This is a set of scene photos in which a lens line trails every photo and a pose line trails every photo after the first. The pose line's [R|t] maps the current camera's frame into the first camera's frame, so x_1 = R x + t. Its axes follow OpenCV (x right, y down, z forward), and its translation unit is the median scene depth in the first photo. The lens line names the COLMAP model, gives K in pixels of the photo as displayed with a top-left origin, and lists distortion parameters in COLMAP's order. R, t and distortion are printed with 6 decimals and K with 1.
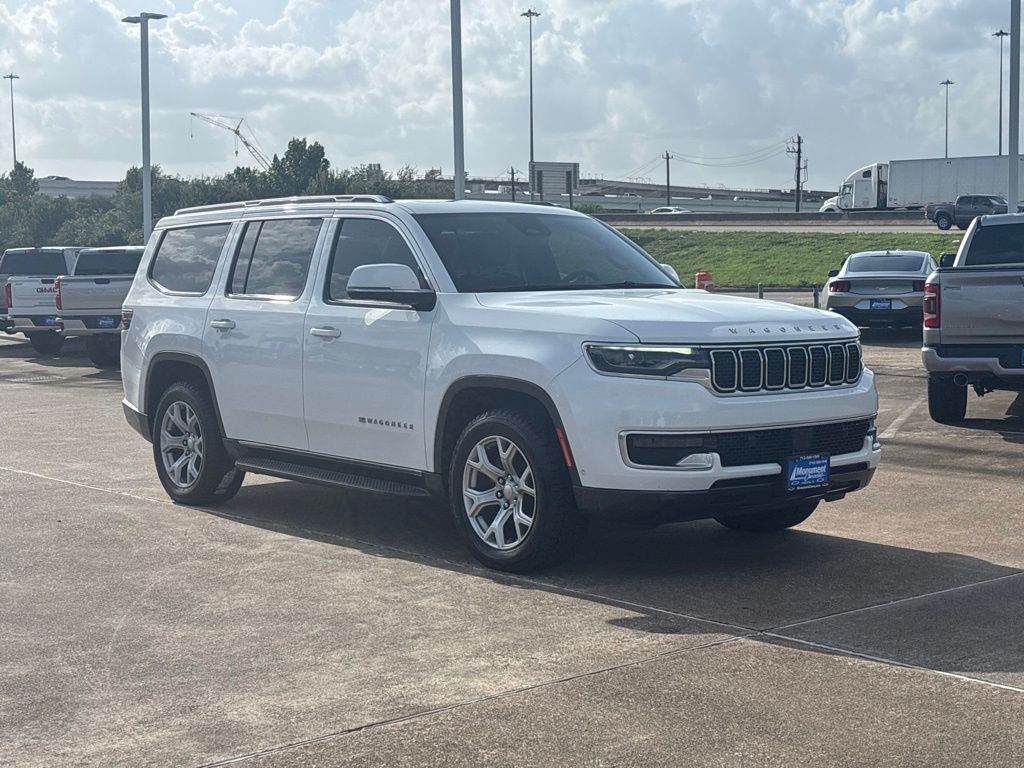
lens RADIAL K [[1525.7, 0, 509.6], [0, 1525.7, 388.5], [0, 0, 1]] dist [0.110396, 0.000000]
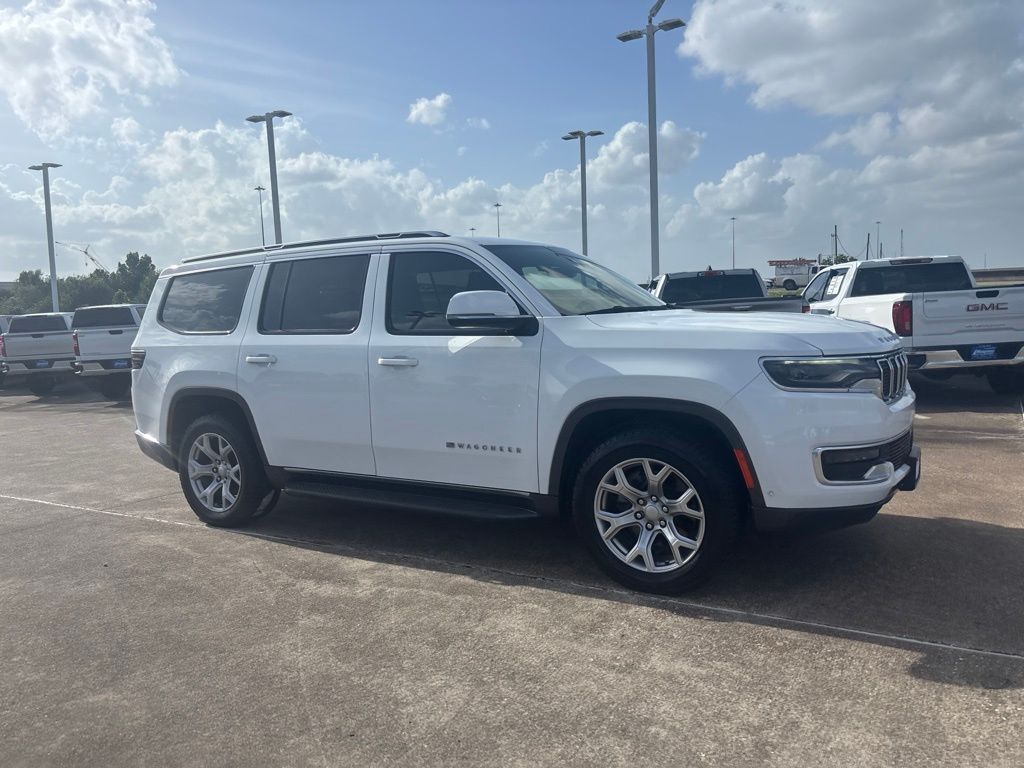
lens RADIAL K [[776.6, 0, 511.8], [0, 776.6, 389.1], [0, 0, 1]] dist [0.031505, -0.010474]
pose [[0.949939, -0.059766, 0.306666, -0.222679], [0.056863, 0.998212, 0.018402, -0.025285], [-0.307217, -0.000042, 0.951639, 0.510670]]
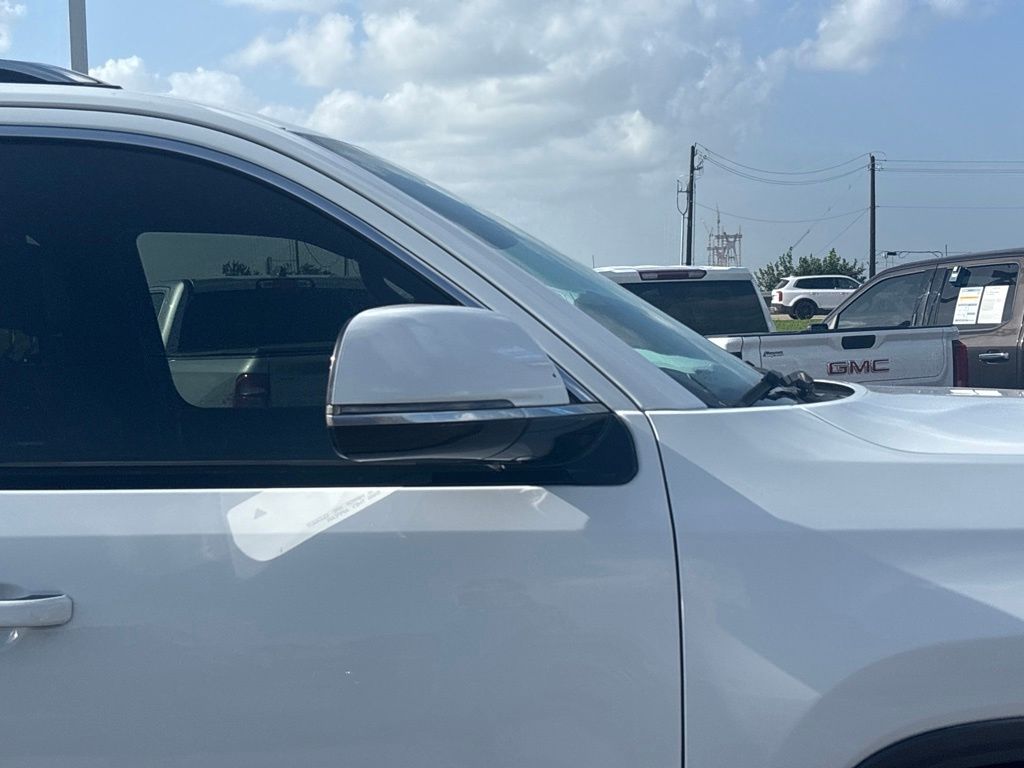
lens RADIAL K [[1525.7, 0, 512.5], [0, 1525.7, 383.3], [0, 0, 1]] dist [0.110396, 0.000000]
pose [[0.638883, -0.032069, 0.768635, -0.259100], [0.082085, 0.996269, -0.026662, -0.061559], [-0.764912, 0.080127, 0.639132, 0.839391]]
